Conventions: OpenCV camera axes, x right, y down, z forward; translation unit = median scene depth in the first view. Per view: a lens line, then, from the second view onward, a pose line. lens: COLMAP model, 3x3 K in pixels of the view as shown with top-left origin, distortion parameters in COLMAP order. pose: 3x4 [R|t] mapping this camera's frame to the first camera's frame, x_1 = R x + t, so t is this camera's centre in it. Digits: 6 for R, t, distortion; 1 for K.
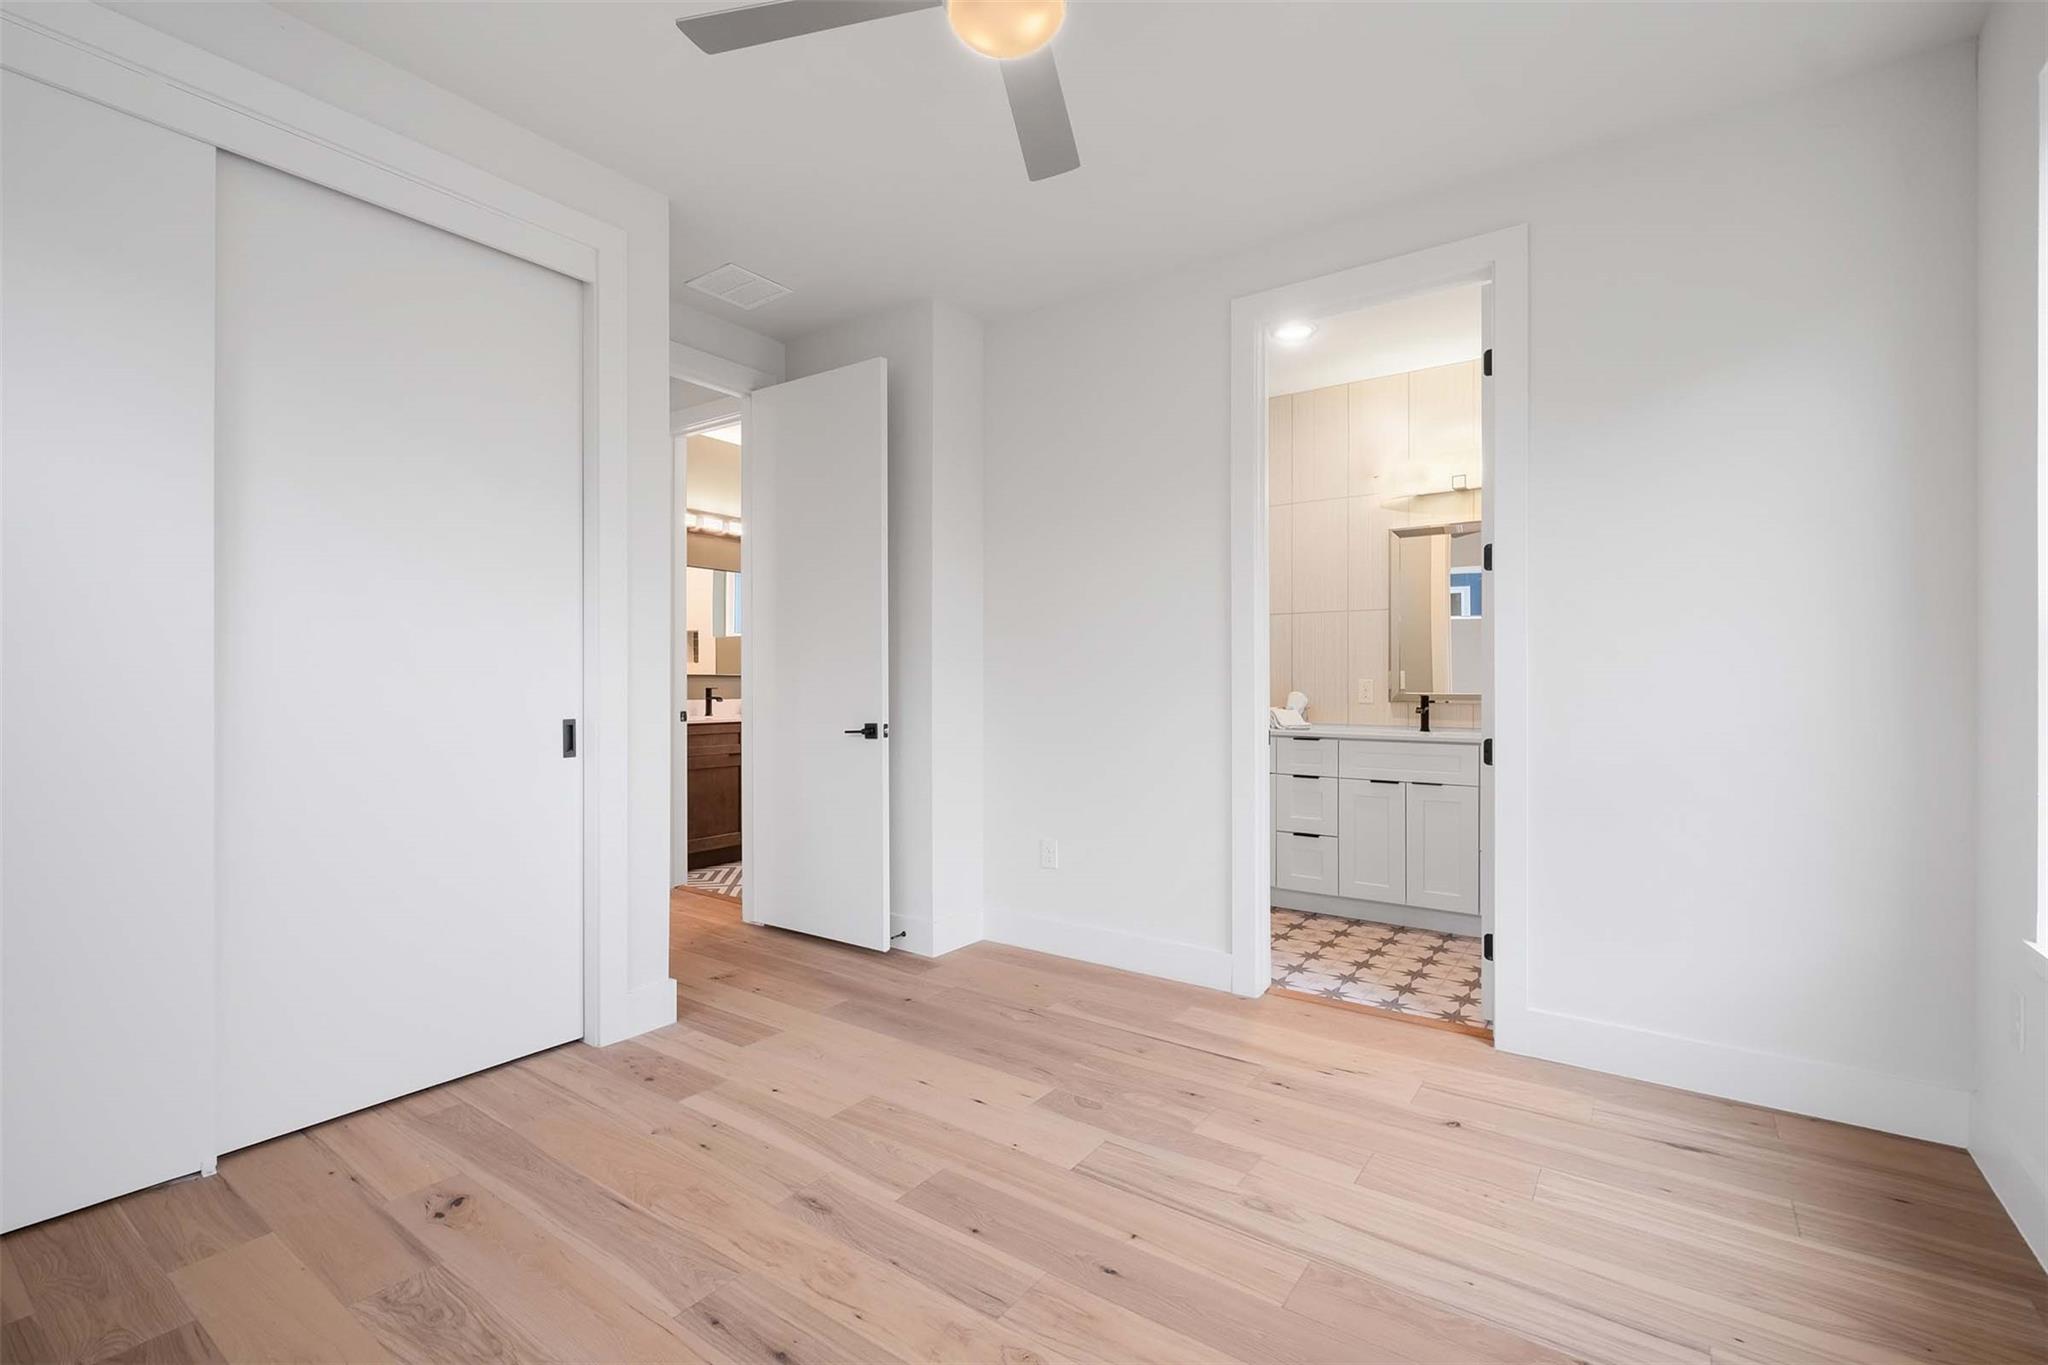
lens RADIAL K [[895.9, 0, 1025.1], [0, 895.9, 681.5], [0, 0, 1]] dist [0.000284, -0.001041]
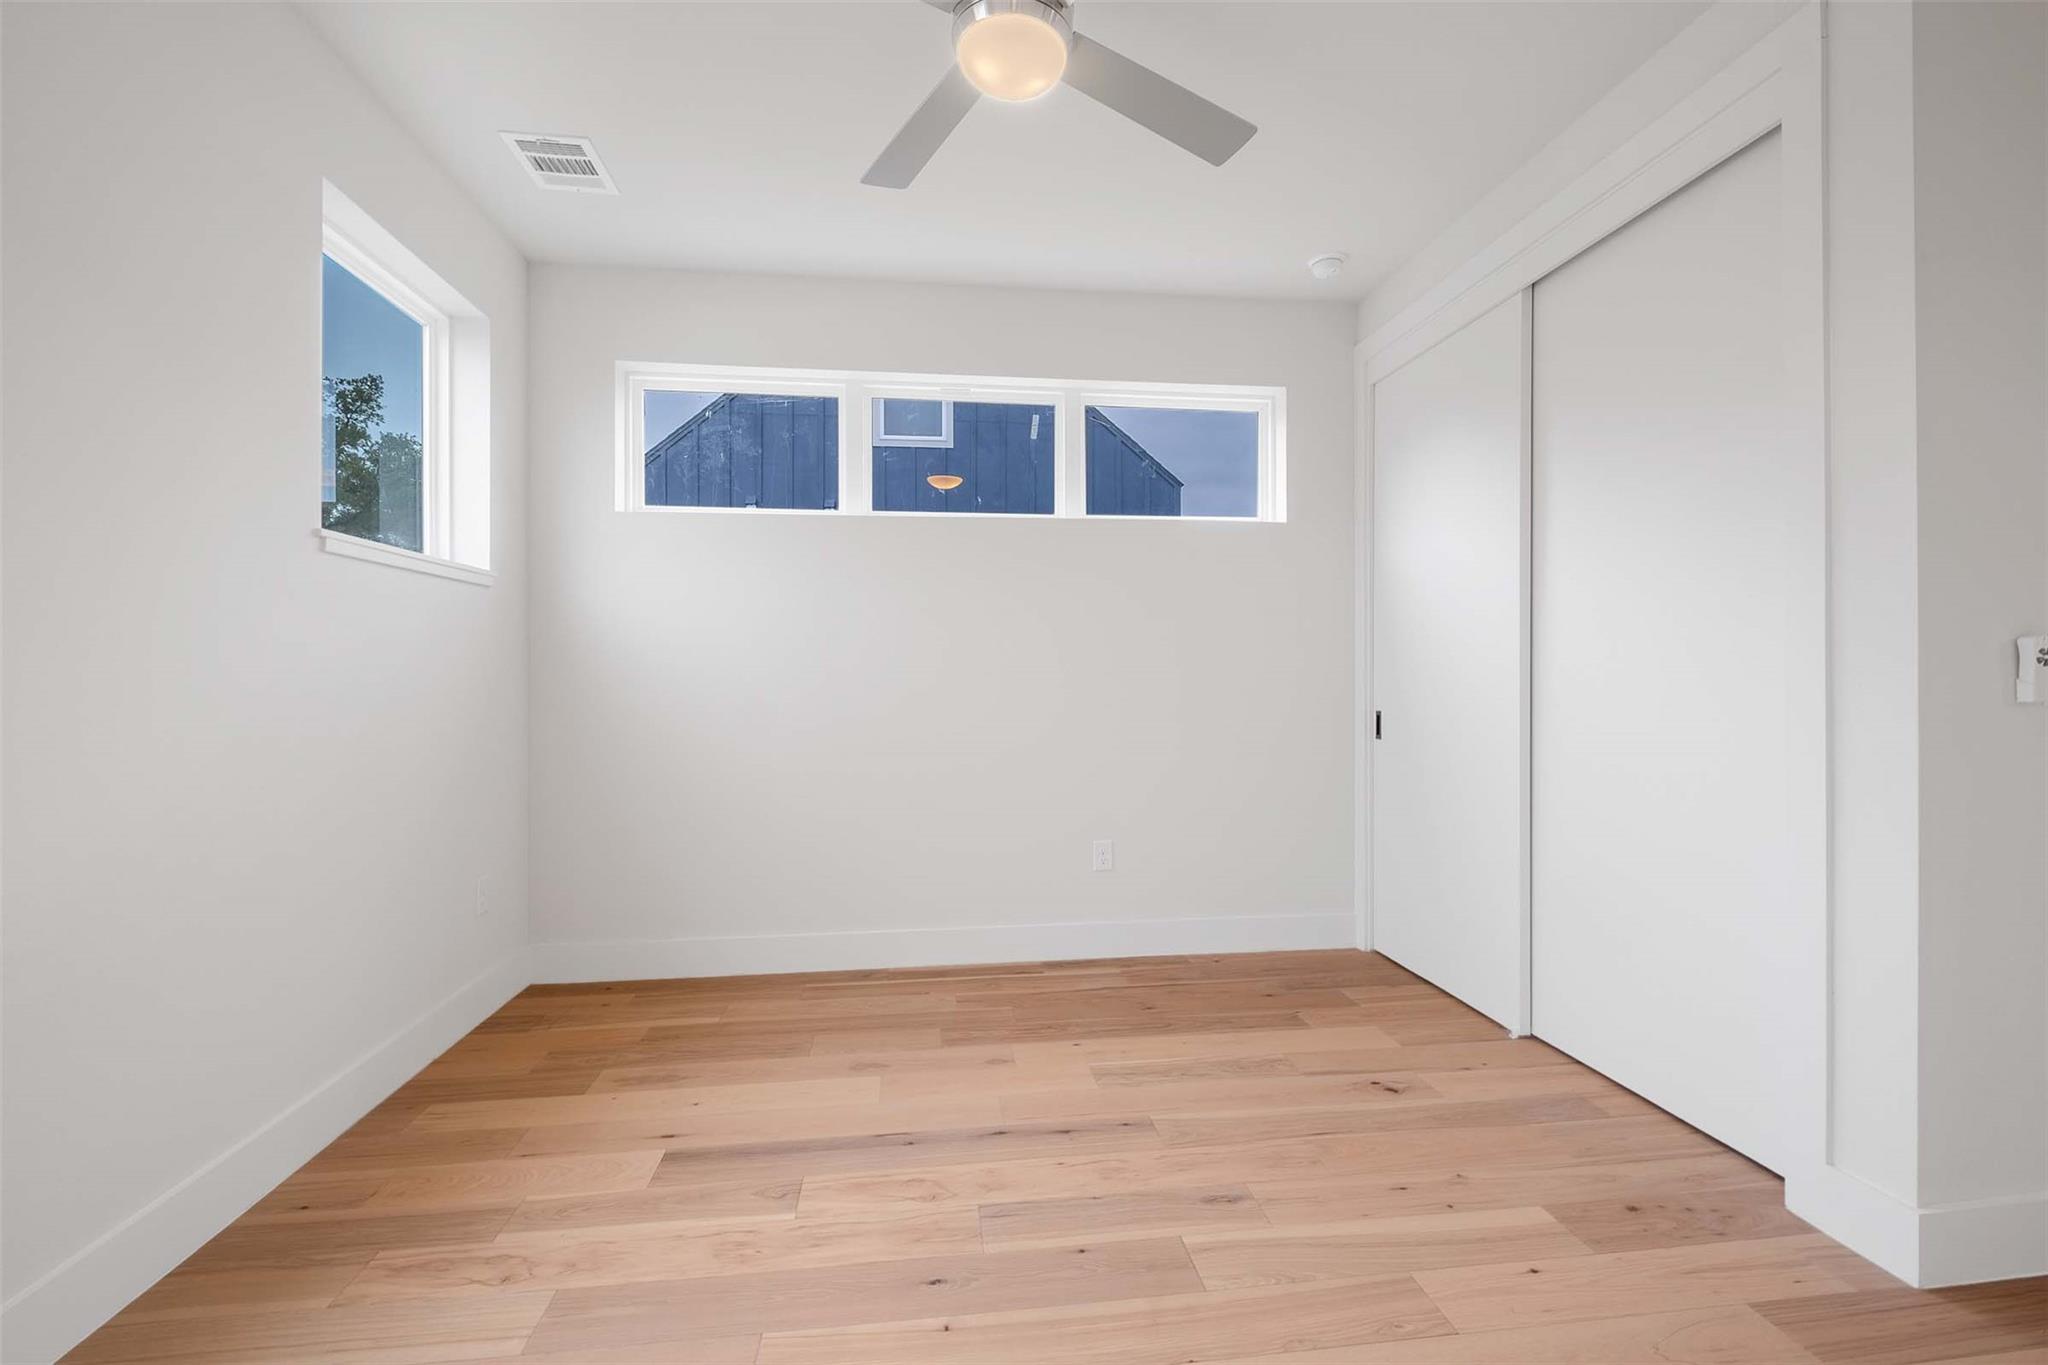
lens RADIAL K [[895.9, 0, 1023.9], [0, 895.9, 676.2], [0, 0, 1]] dist [0.000284, -0.001041]
pose [[-0.735959, -0.001182, -0.677025, 0.606086], [0.000636, 0.999997, -0.002437, -0.001788], [0.677026, -0.002224, -0.735956, 1.573348]]
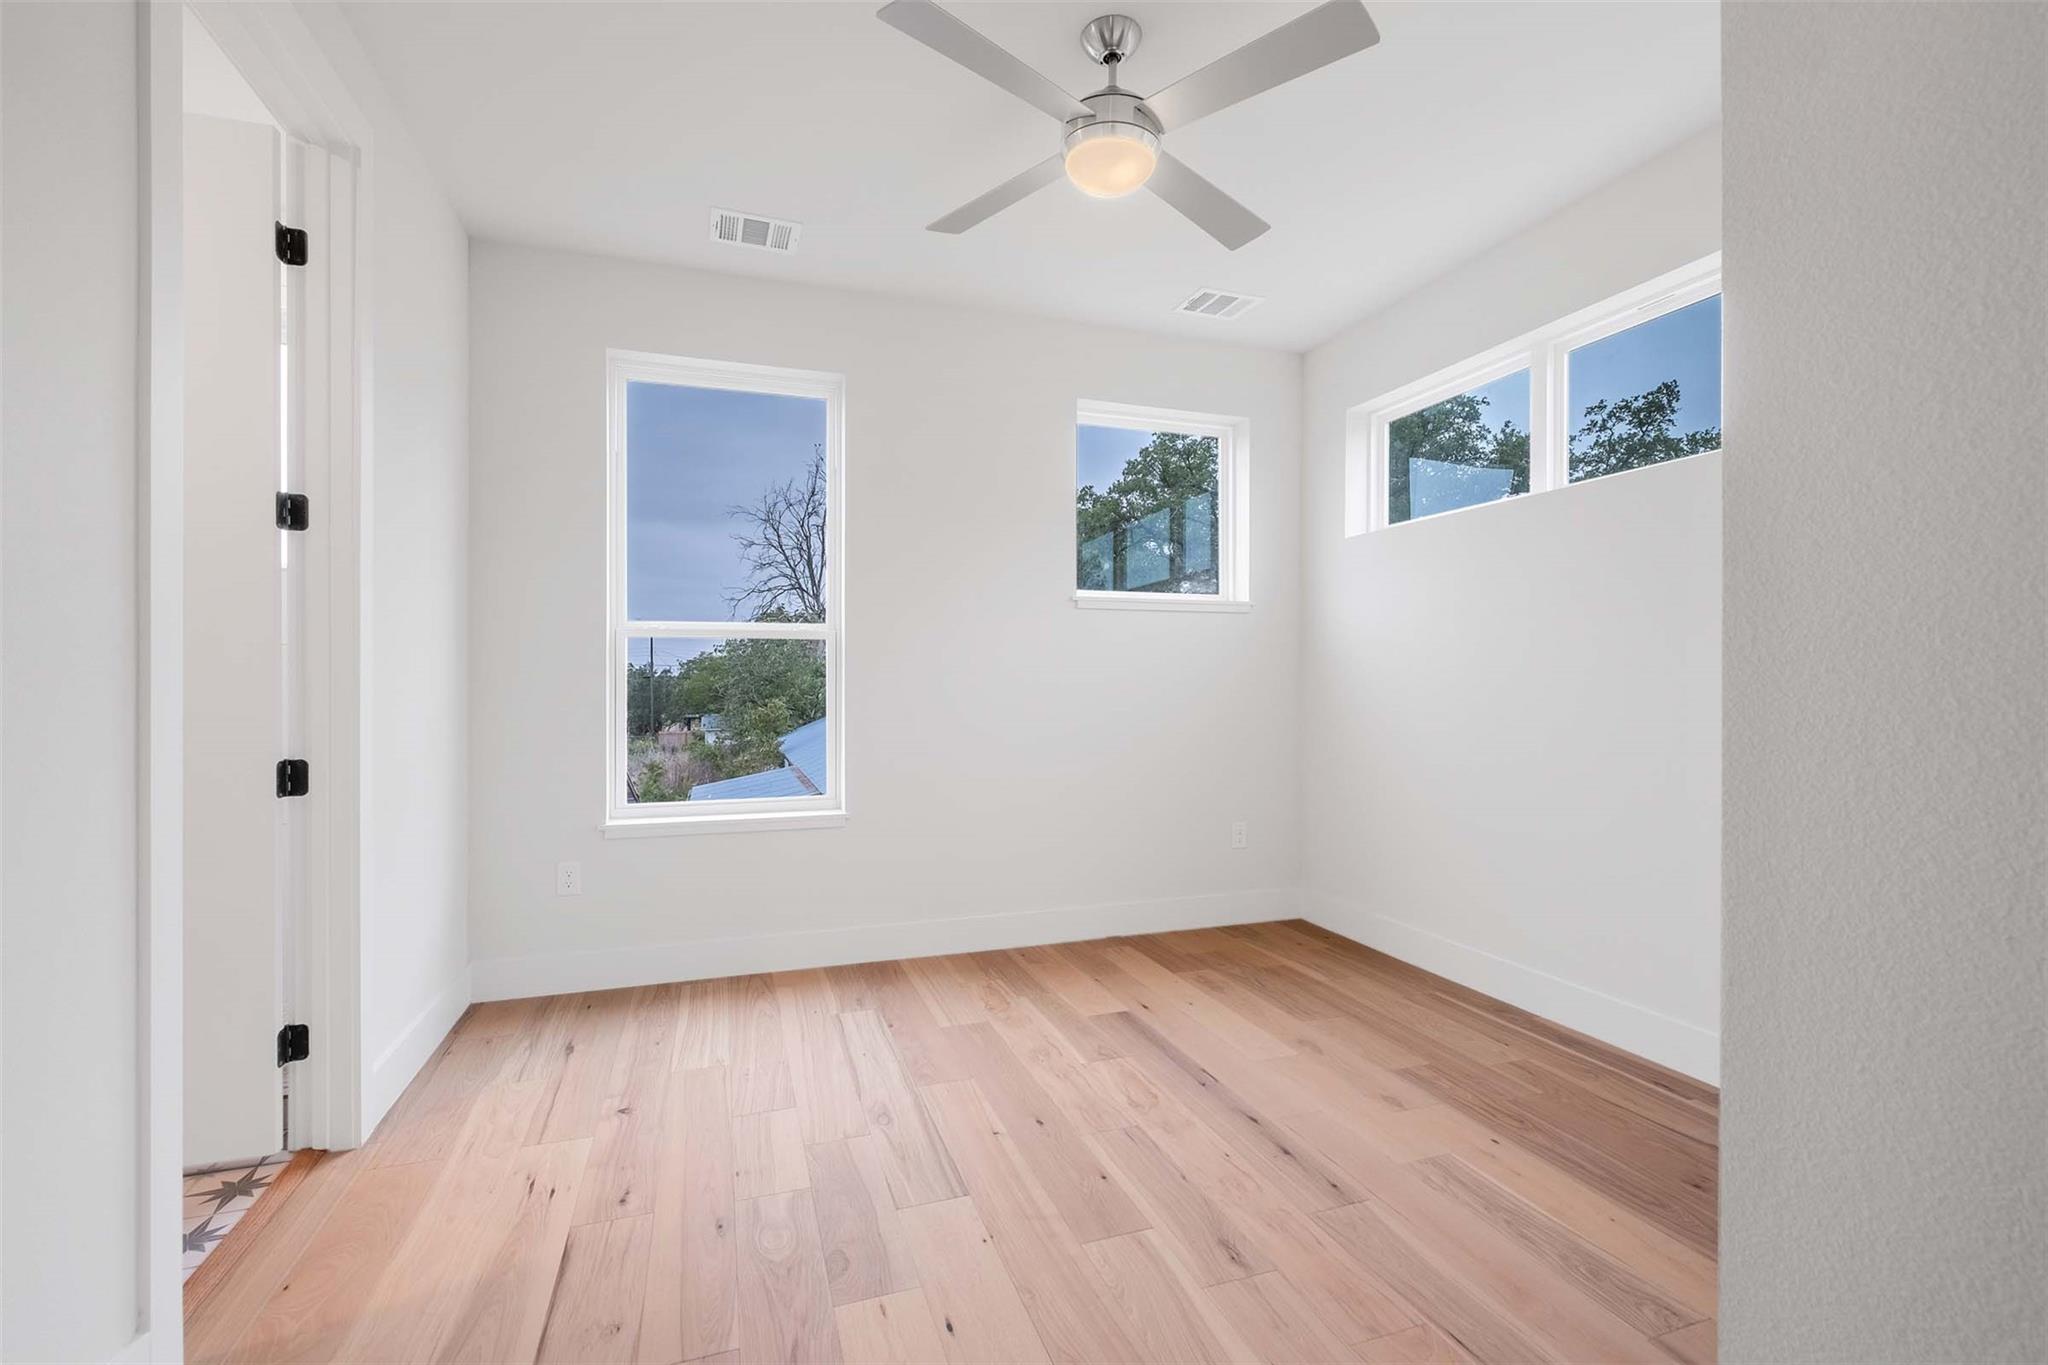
lens RADIAL K [[895.9, 0, 1025.9], [0, 895.9, 682.8], [0, 0, 1]] dist [0.000284, -0.001041]
pose [[-0.812601, -0.004777, 0.582800, -0.589462], [-0.001400, 0.999980, 0.006244, -0.009023], [-0.582818, 0.004259, -0.812591, 1.850530]]
